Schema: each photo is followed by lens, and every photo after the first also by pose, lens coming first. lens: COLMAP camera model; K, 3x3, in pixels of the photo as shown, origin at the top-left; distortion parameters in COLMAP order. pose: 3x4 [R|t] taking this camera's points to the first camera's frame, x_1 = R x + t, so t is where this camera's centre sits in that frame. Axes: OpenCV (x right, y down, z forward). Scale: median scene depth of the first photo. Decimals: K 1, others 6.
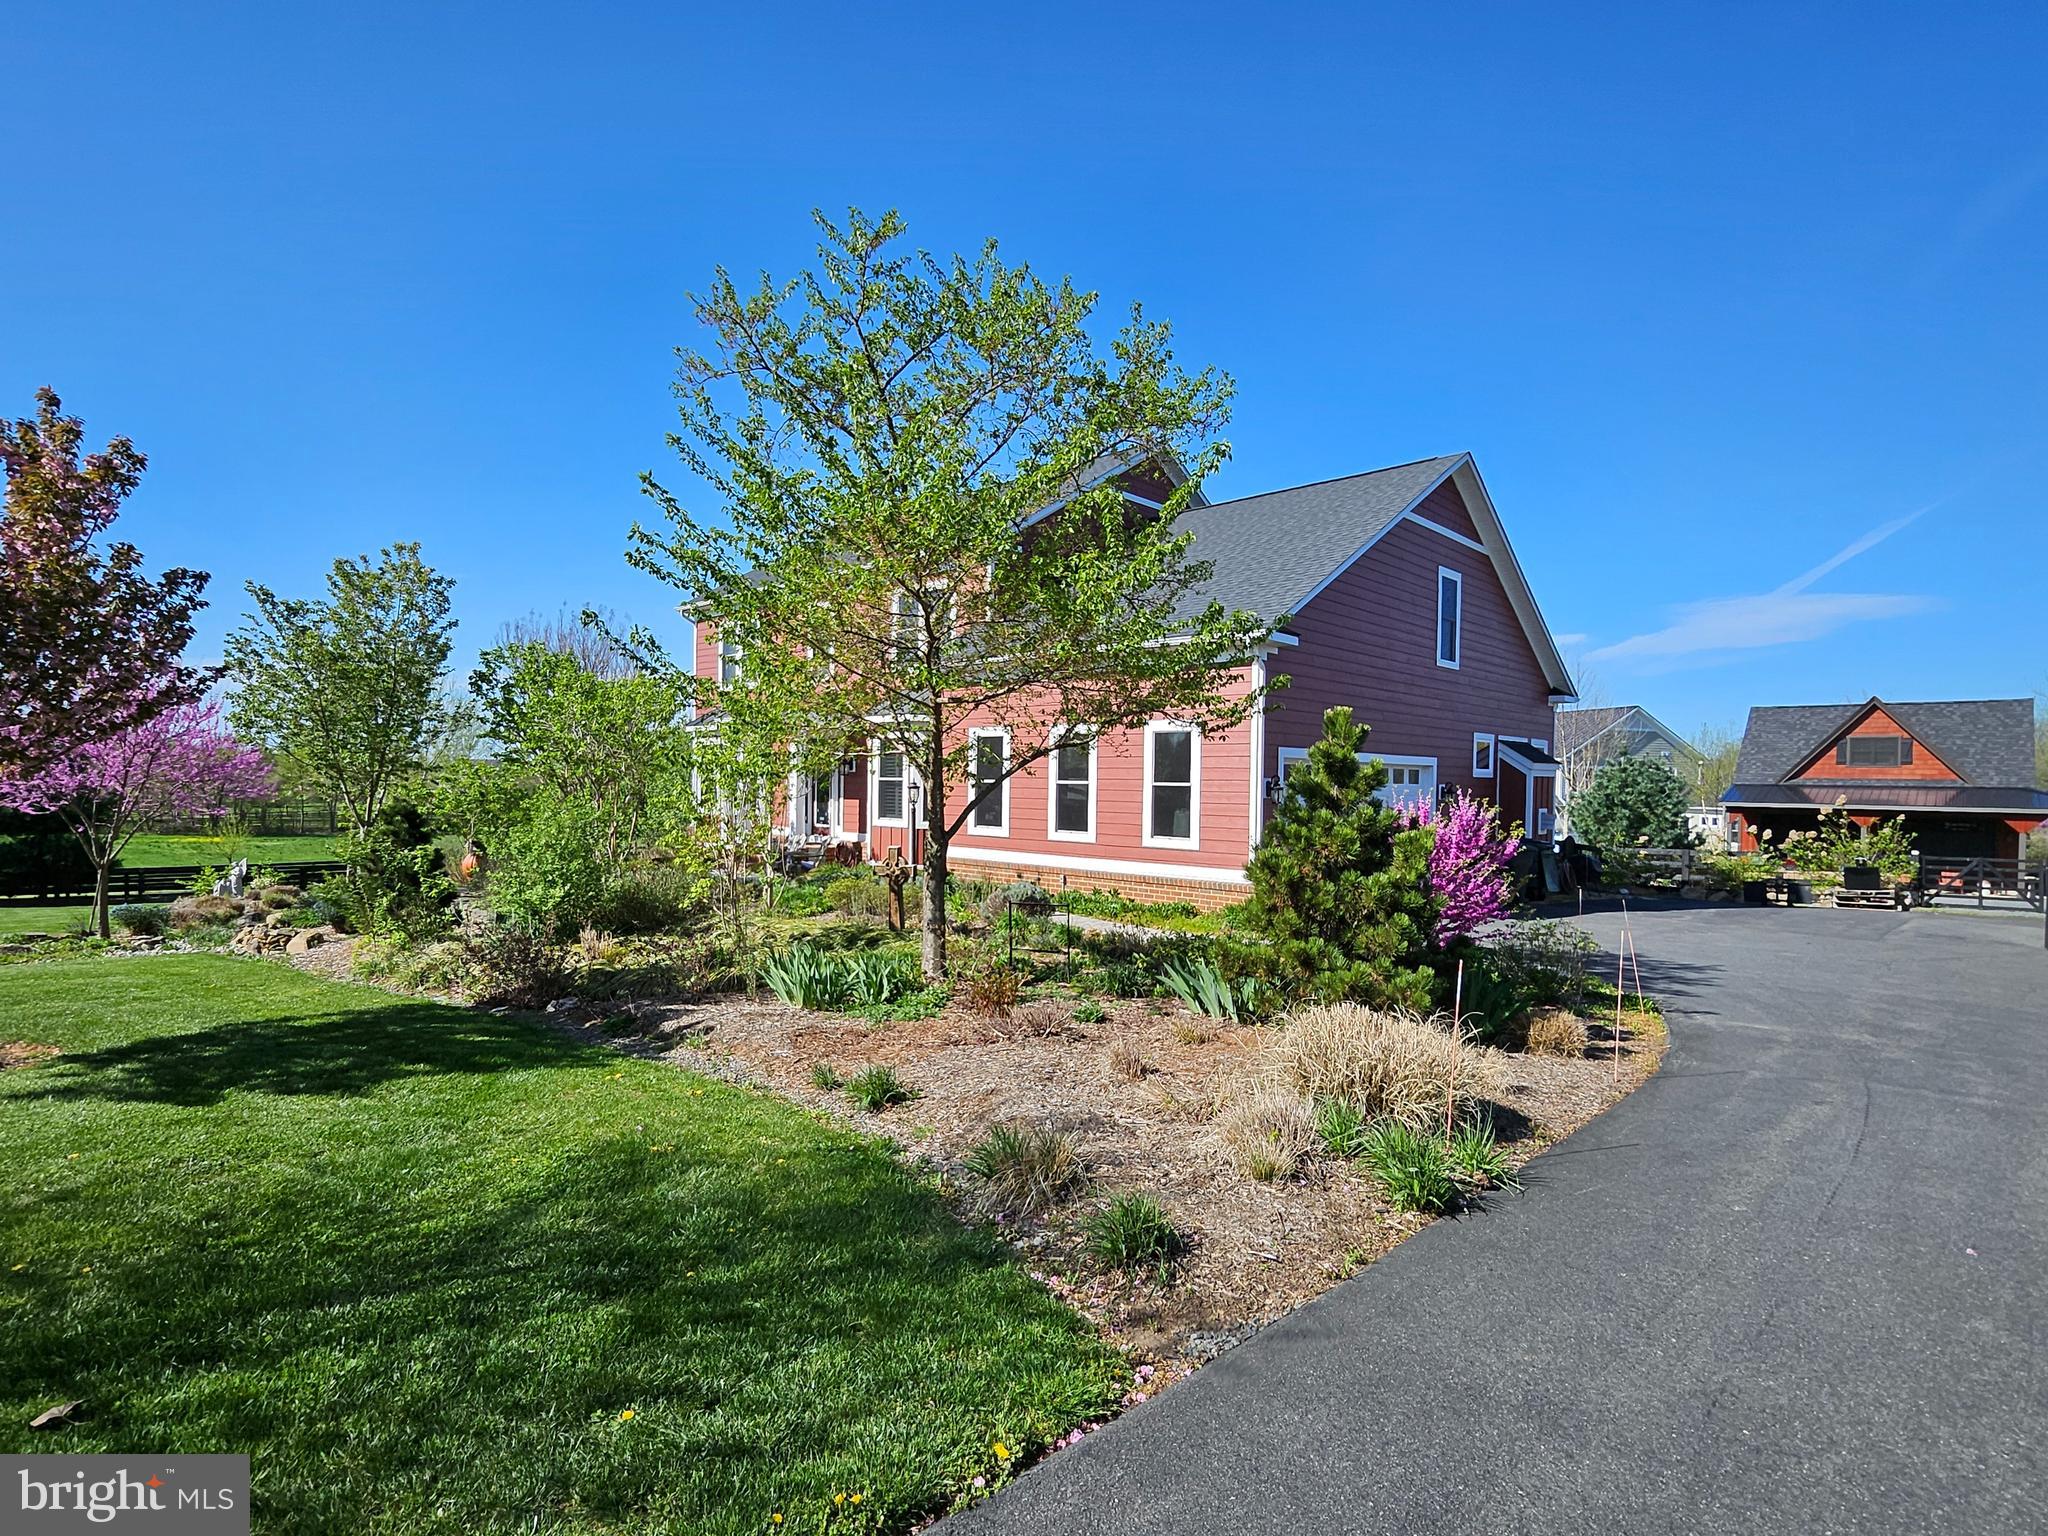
lens RADIAL K [[1036.6, 0, 981.1], [0, 1036.6, 786.4], [0, 0, 1]] dist [-0.003266, -0.000945]
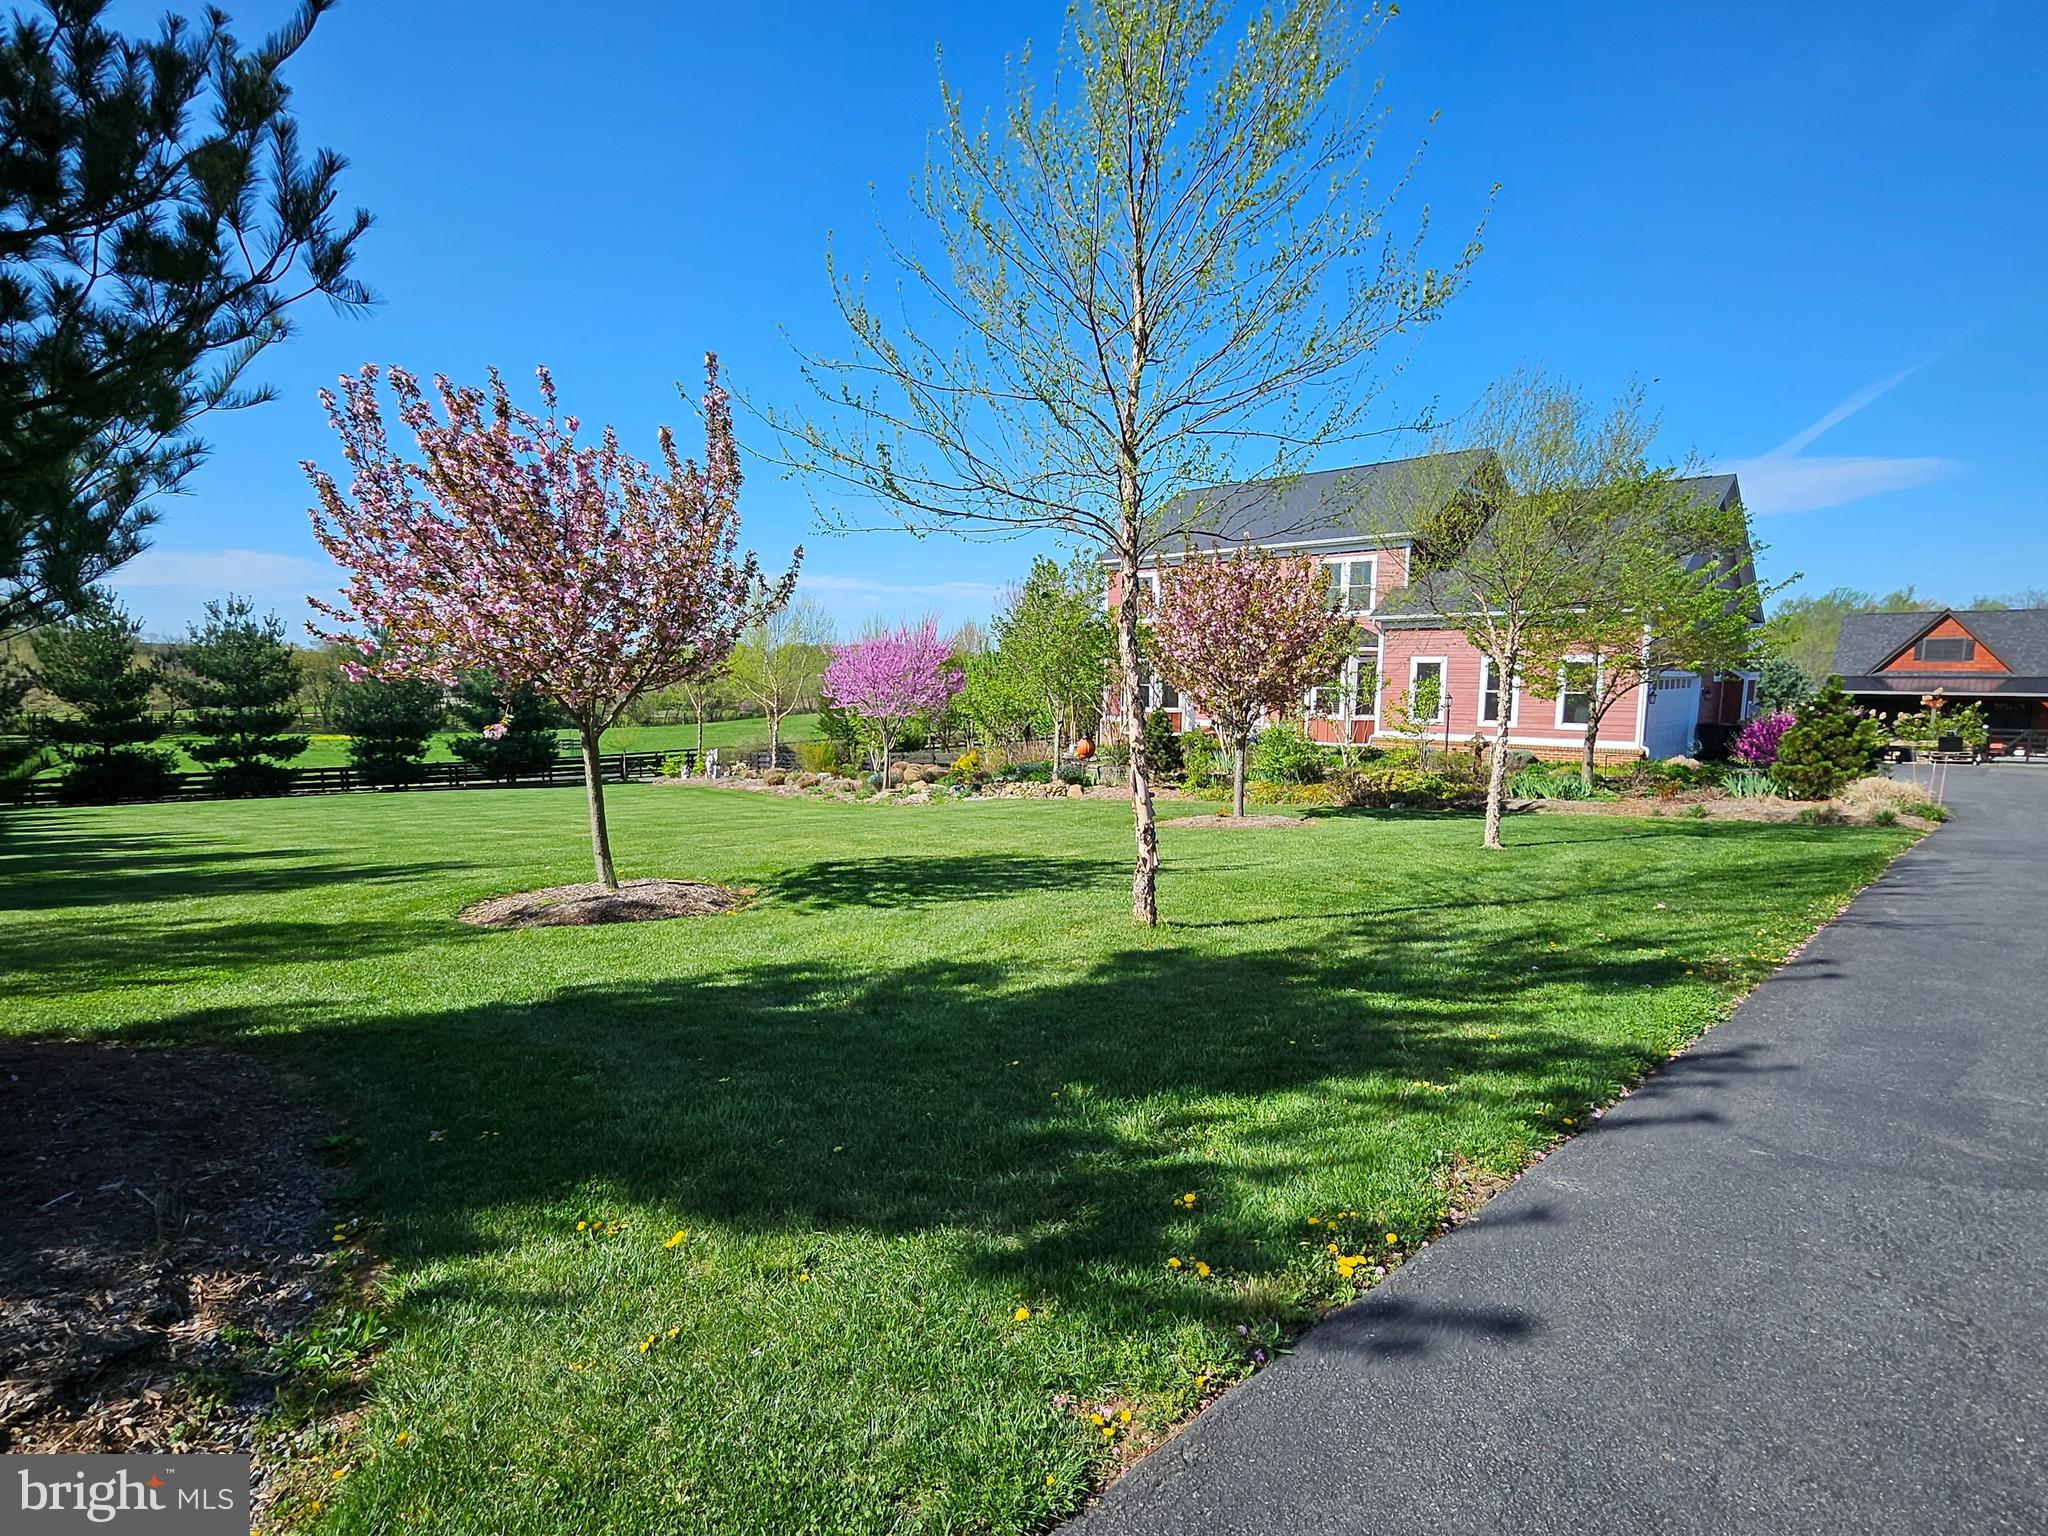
lens RADIAL K [[1036.6, 0, 981.1], [0, 1036.6, 786.4], [0, 0, 1]] dist [-0.003266, -0.000945]
pose [[0.999901, -0.014080, -0.000684, -0.636162], [0.014071, 0.994035, 0.108147, -0.037001], [-0.000843, -0.108146, 0.994135, -0.567355]]
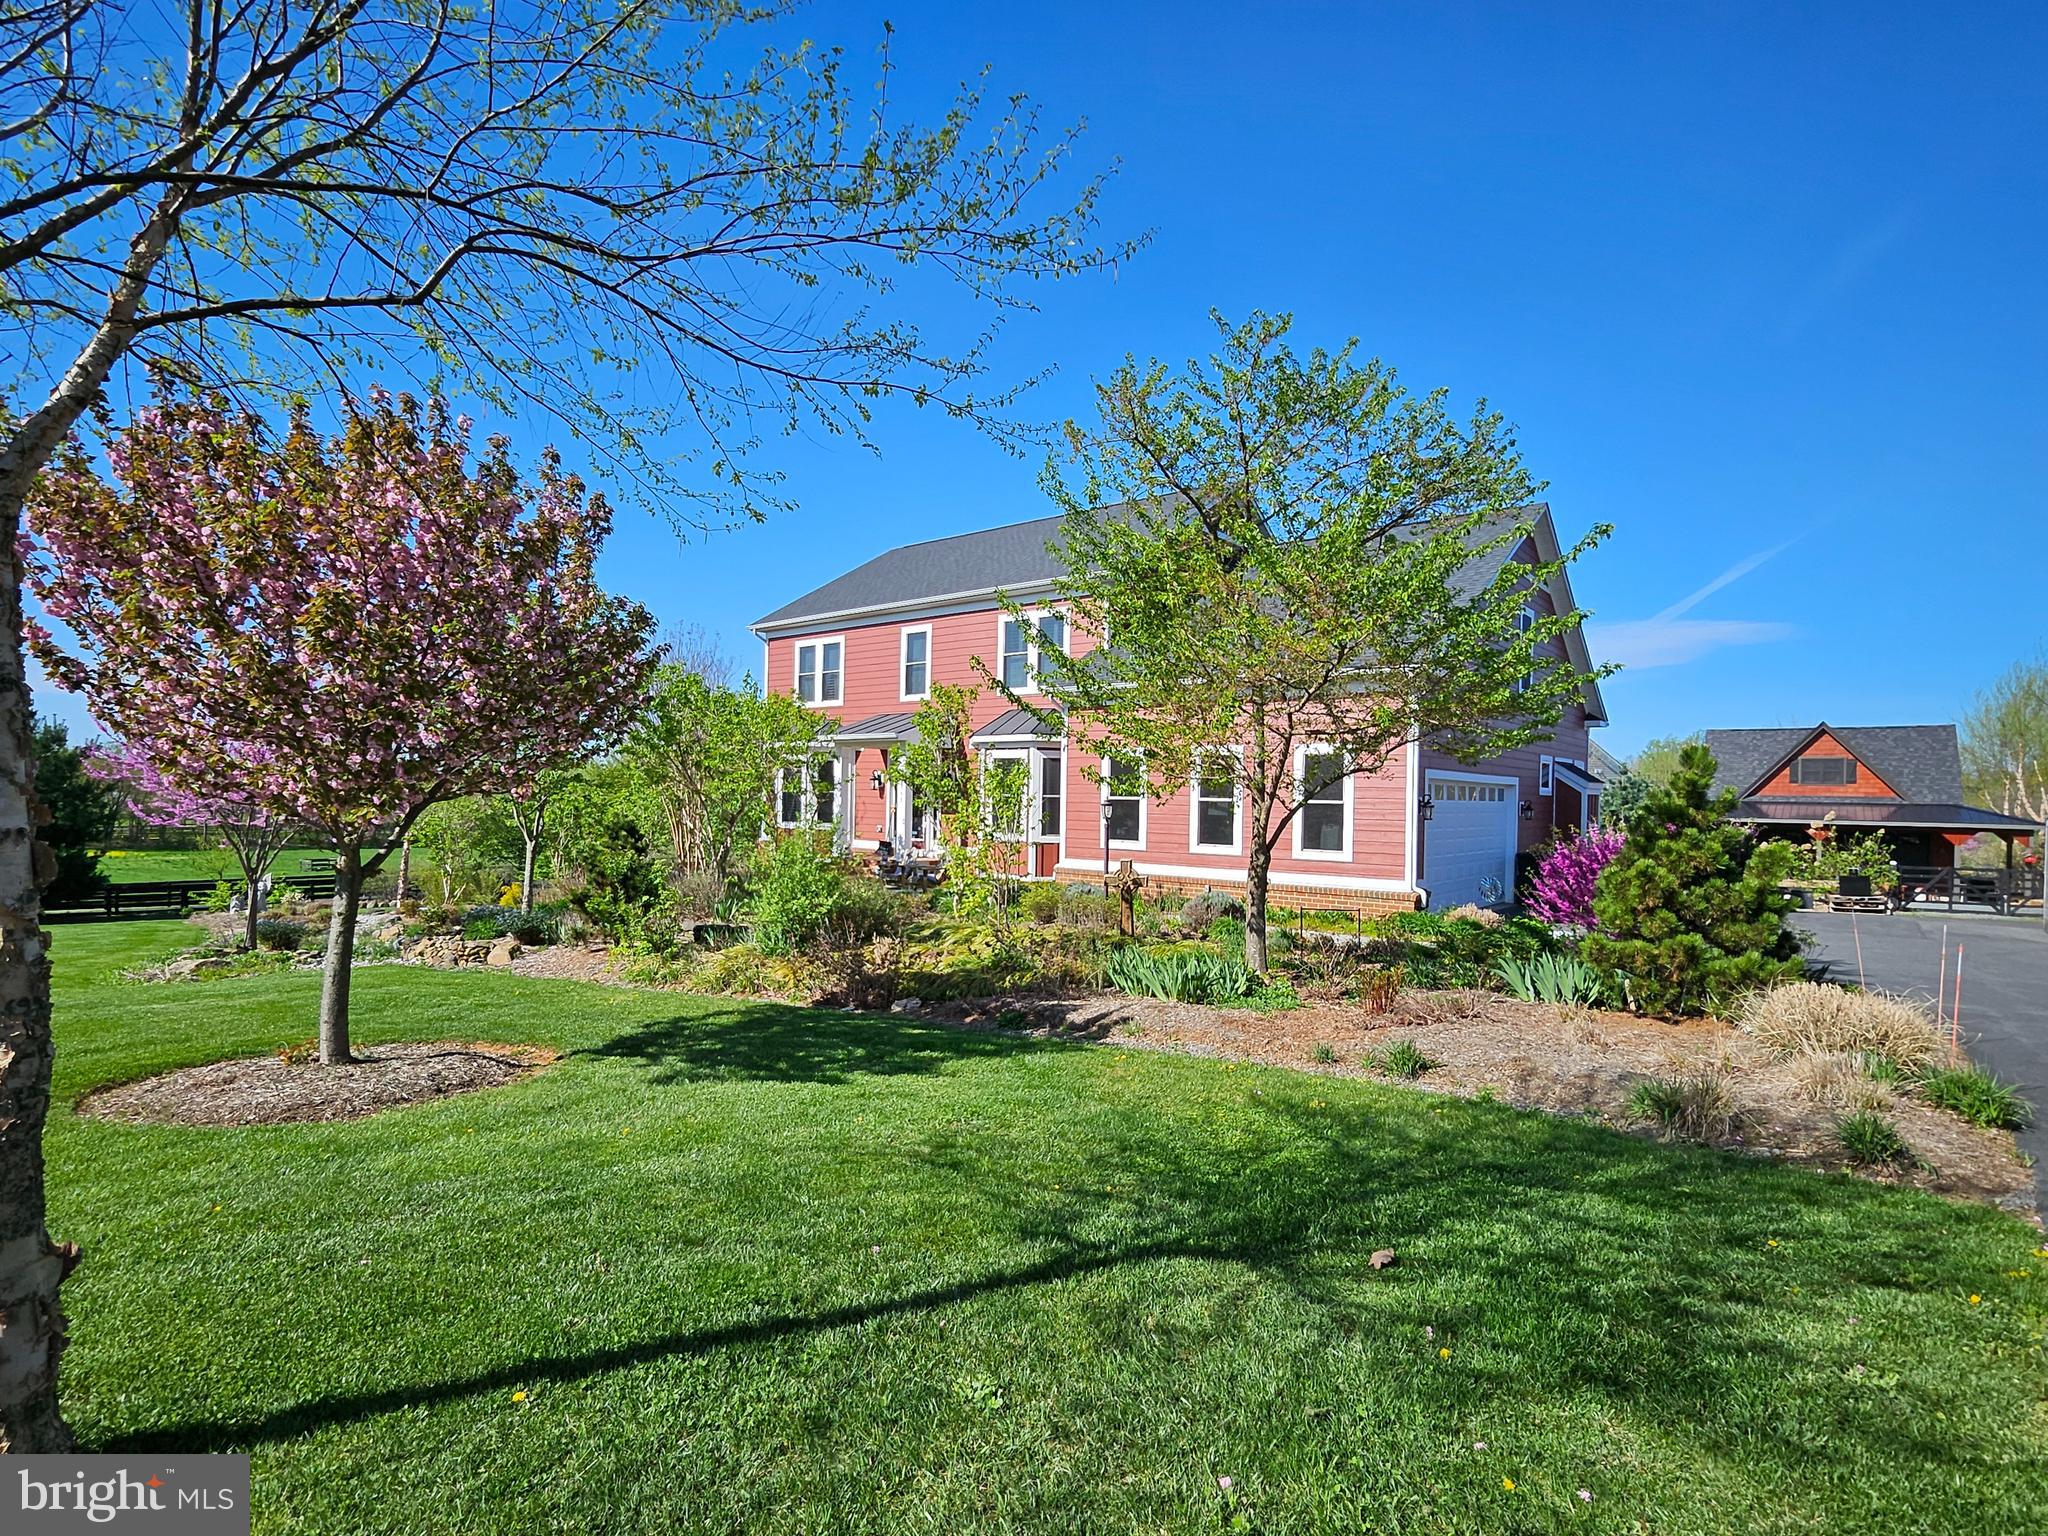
lens RADIAL K [[1036.6, 0, 981.1], [0, 1036.6, 786.4], [0, 0, 1]] dist [-0.003266, -0.000945]
pose [[0.996921, 0.003246, 0.078348, -0.208835], [-0.002253, 0.999916, -0.012748, -0.003075], [-0.078383, 0.012532, 0.996845, -0.052154]]
